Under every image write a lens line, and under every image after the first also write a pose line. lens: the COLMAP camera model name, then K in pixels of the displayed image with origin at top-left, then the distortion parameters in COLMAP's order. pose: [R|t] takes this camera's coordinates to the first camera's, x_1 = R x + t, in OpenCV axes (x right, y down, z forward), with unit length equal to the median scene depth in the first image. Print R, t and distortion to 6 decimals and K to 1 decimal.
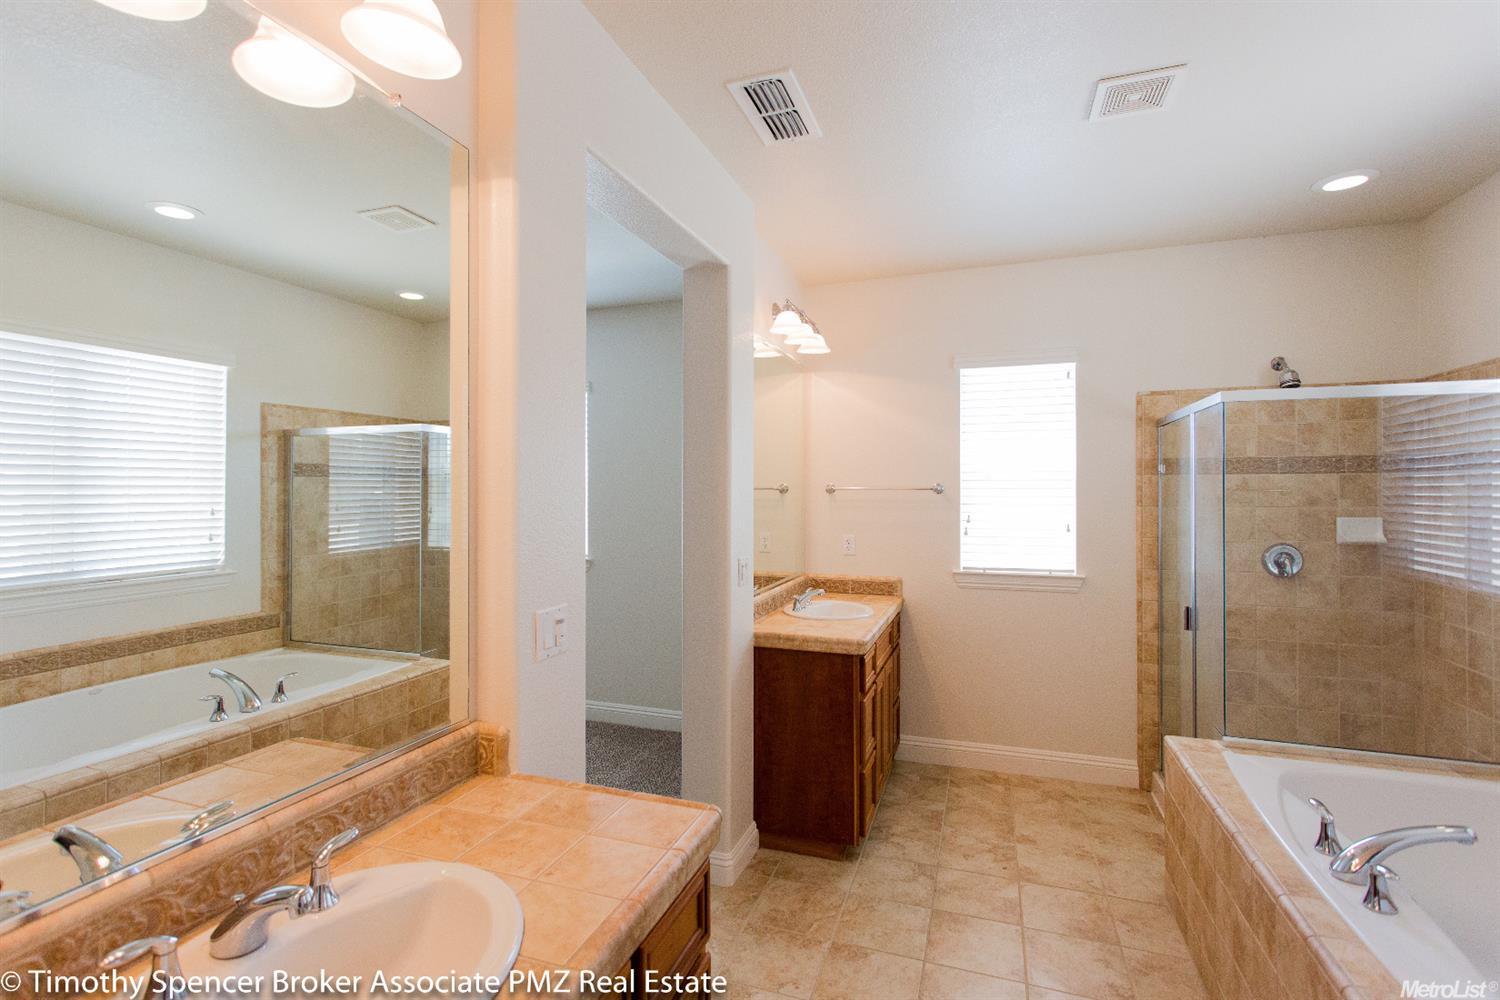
lens RADIAL K [[709.5, 0, 743.2], [0, 709.5, 493.3], [0, 0, 1]] dist [-0.000673, -0.000020]
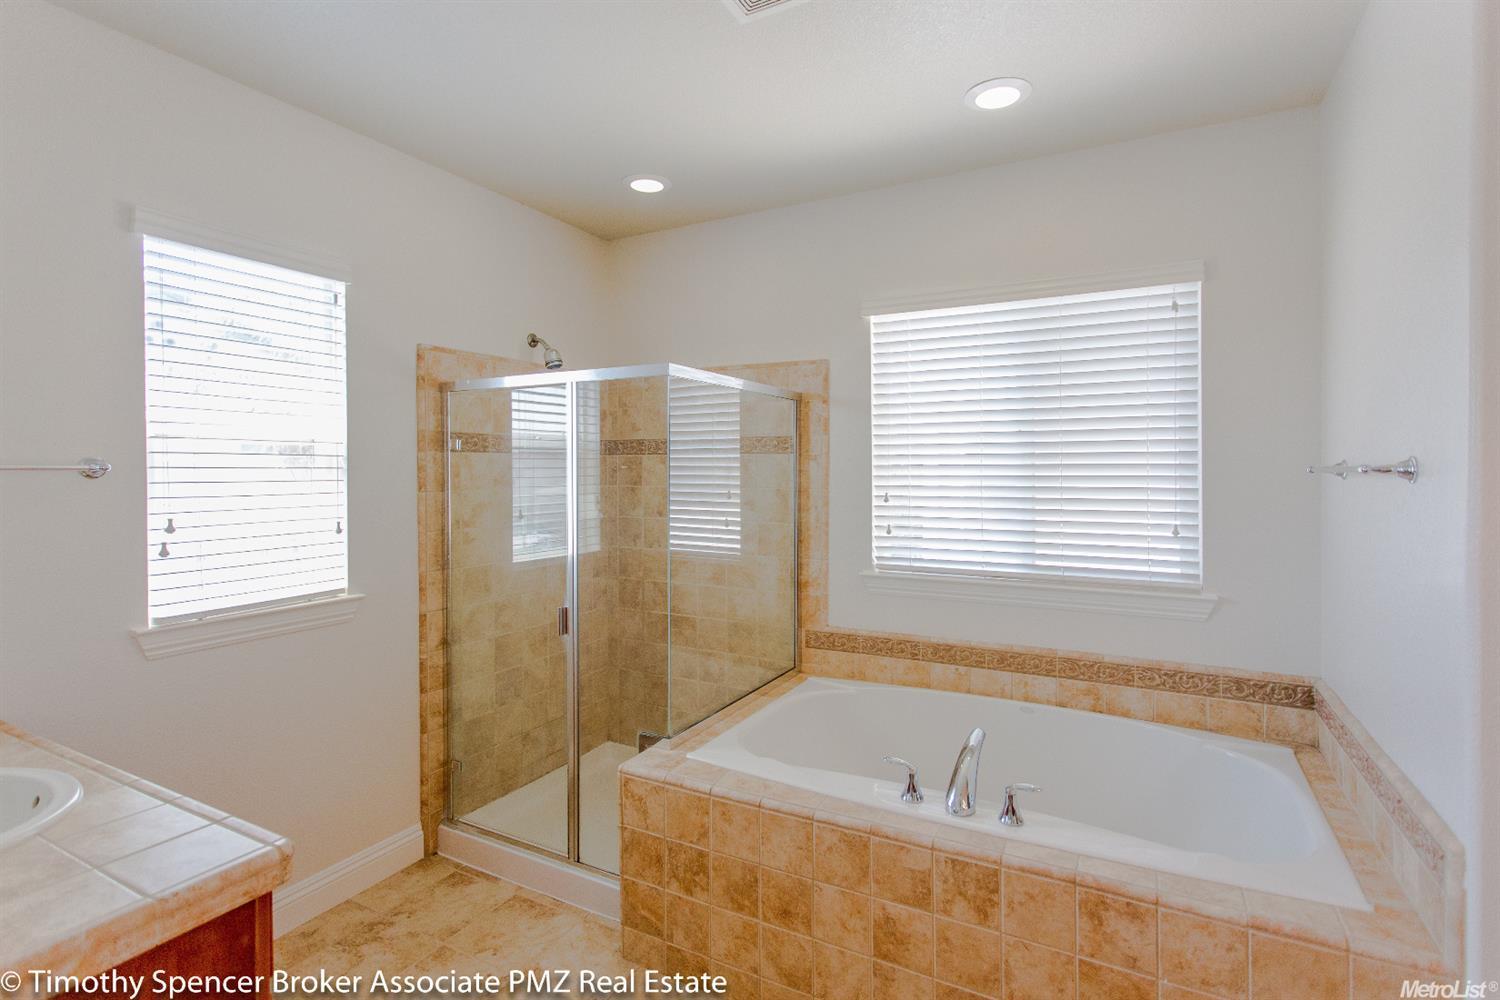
lens RADIAL K [[702.7, 0, 752.0], [0, 702.7, 473.3], [0, 0, 1]] dist [0.000130, 0.000323]
pose [[0.151303, -0.003088, 0.988483, -0.143076], [0.004738, 0.999986, 0.002398, -0.002106], [-0.988476, 0.004321, 0.151315, 0.529109]]
